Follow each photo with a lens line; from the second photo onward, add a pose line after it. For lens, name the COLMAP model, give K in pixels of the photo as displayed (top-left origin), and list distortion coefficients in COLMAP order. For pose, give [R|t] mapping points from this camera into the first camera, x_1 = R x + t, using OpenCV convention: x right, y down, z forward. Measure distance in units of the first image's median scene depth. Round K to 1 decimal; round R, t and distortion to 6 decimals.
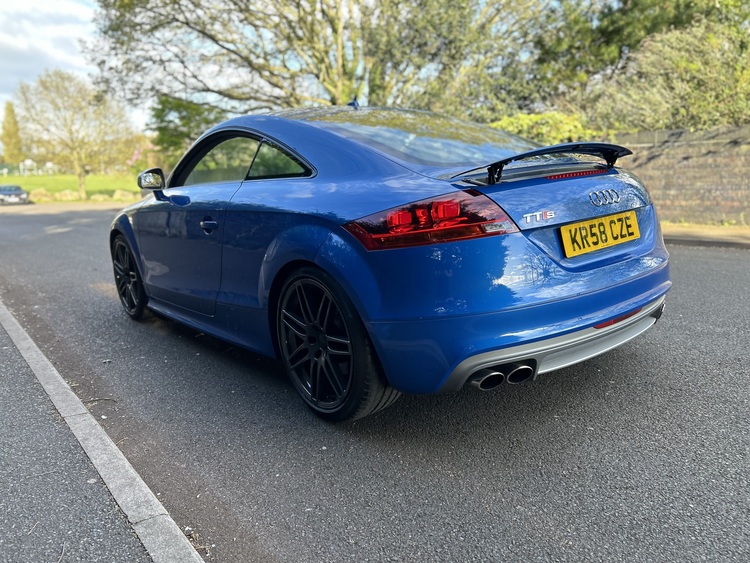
lens RADIAL K [[569.3, 0, 375.0], [0, 569.3, 281.5], [0, 0, 1]] dist [-0.006516, -0.006291]
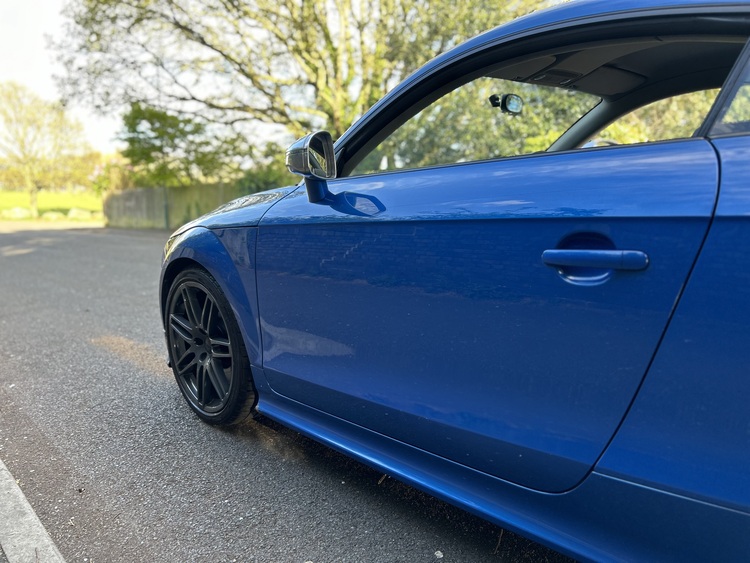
lens RADIAL K [[577.4, 0, 375.0], [0, 577.4, 281.5], [0, 0, 1]] dist [-0.020310, 0.001964]
pose [[0.997419, 0.010529, 0.071024, -0.068494], [-0.007378, 0.998982, -0.044496, -0.010138], [-0.071420, 0.043857, 0.996482, 0.097632]]
